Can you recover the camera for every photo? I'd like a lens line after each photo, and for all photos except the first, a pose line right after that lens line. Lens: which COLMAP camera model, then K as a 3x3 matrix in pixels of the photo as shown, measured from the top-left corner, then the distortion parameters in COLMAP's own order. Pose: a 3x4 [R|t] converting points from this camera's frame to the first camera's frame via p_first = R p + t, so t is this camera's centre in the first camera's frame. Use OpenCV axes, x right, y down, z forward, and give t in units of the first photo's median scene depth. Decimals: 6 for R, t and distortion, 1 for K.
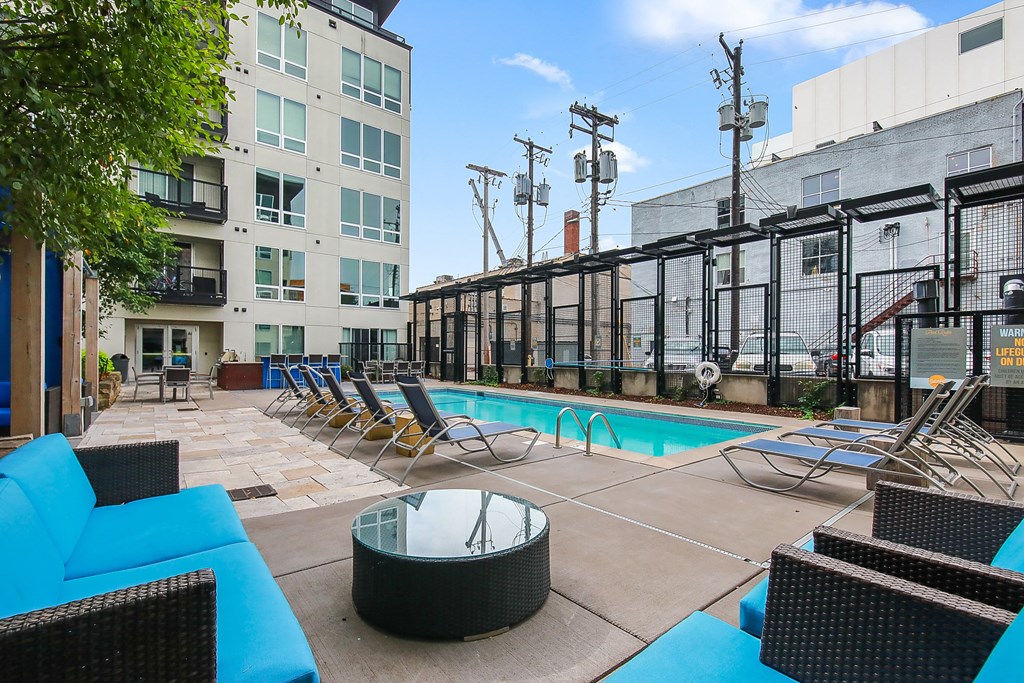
lens RADIAL K [[456.0, 0, 508.1], [0, 456.0, 349.4], [0, 0, 1]] dist [0.000230, -0.000243]
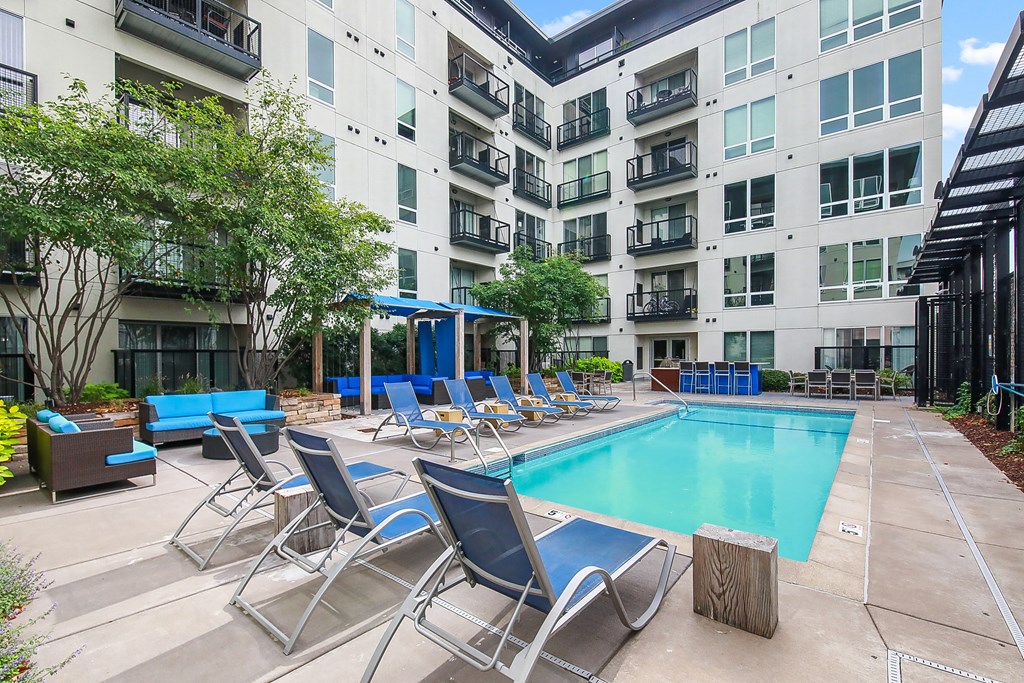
lens RADIAL K [[456.0, 0, 517.5], [0, 456.0, 356.8], [0, 0, 1]] dist [0.000230, -0.000243]
pose [[0.227181, -0.005823, -0.973835, 0.349882], [0.005482, 0.999974, -0.004700, 0.003090], [0.973837, -0.004271, 0.227207, 0.274428]]
